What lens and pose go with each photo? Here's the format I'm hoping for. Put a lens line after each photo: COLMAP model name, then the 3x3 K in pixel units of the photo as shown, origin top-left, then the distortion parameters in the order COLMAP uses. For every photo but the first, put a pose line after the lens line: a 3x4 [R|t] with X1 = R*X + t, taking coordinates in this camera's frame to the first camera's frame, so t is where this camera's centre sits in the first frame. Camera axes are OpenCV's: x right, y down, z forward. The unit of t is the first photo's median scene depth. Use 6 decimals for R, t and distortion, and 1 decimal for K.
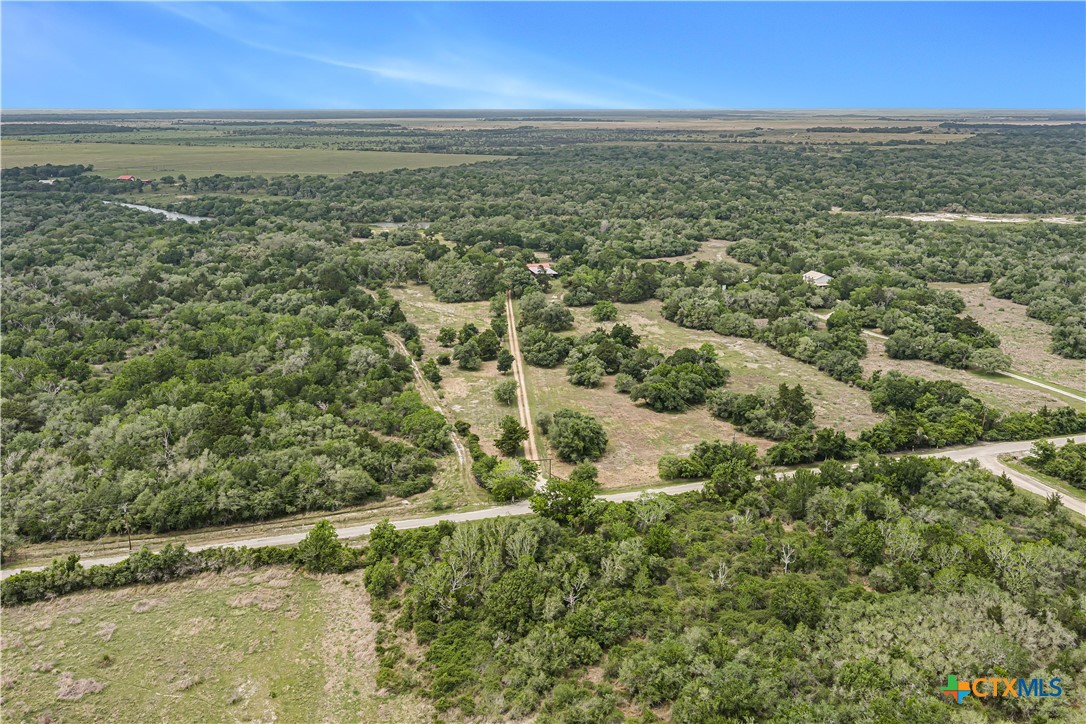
lens RADIAL K [[909.7, 0, 543.0], [0, 909.7, 362.0], [0, 0, 1]] dist [-0.004036, -0.017014]
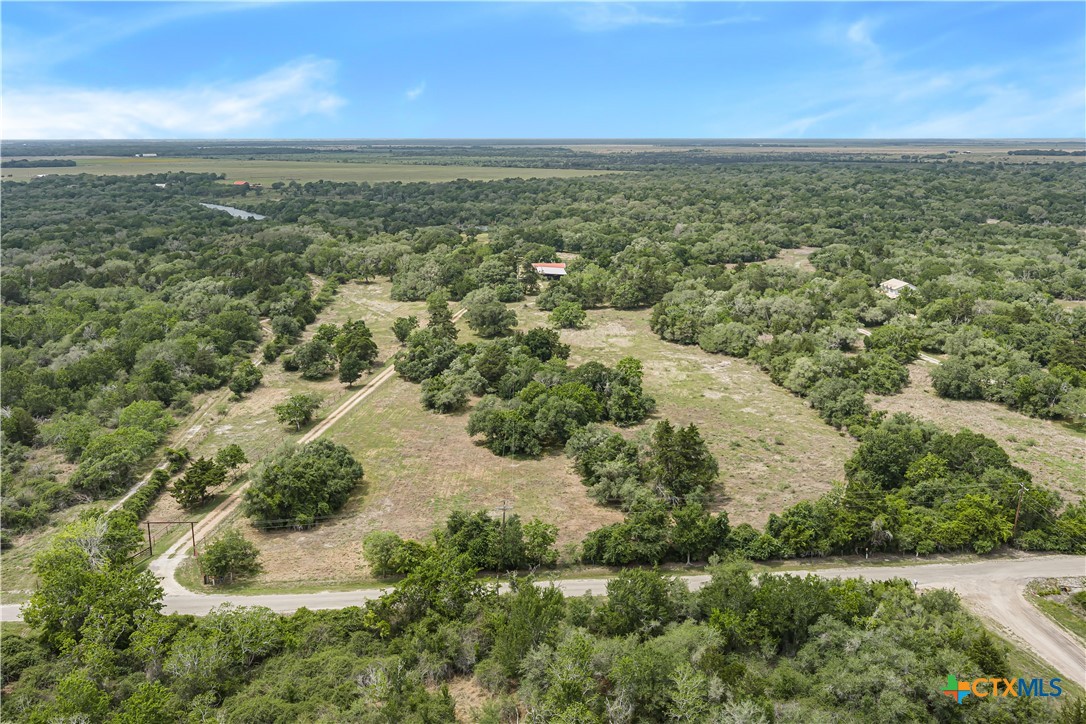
lens RADIAL K [[909.7, 0, 543.0], [0, 909.7, 362.0], [0, 0, 1]] dist [-0.004036, -0.017014]
pose [[0.978769, 0.048052, -0.199253, 0.237928], [-0.054494, 0.998150, -0.026970, 0.004337], [0.197589, 0.037256, 0.979577, 0.314080]]
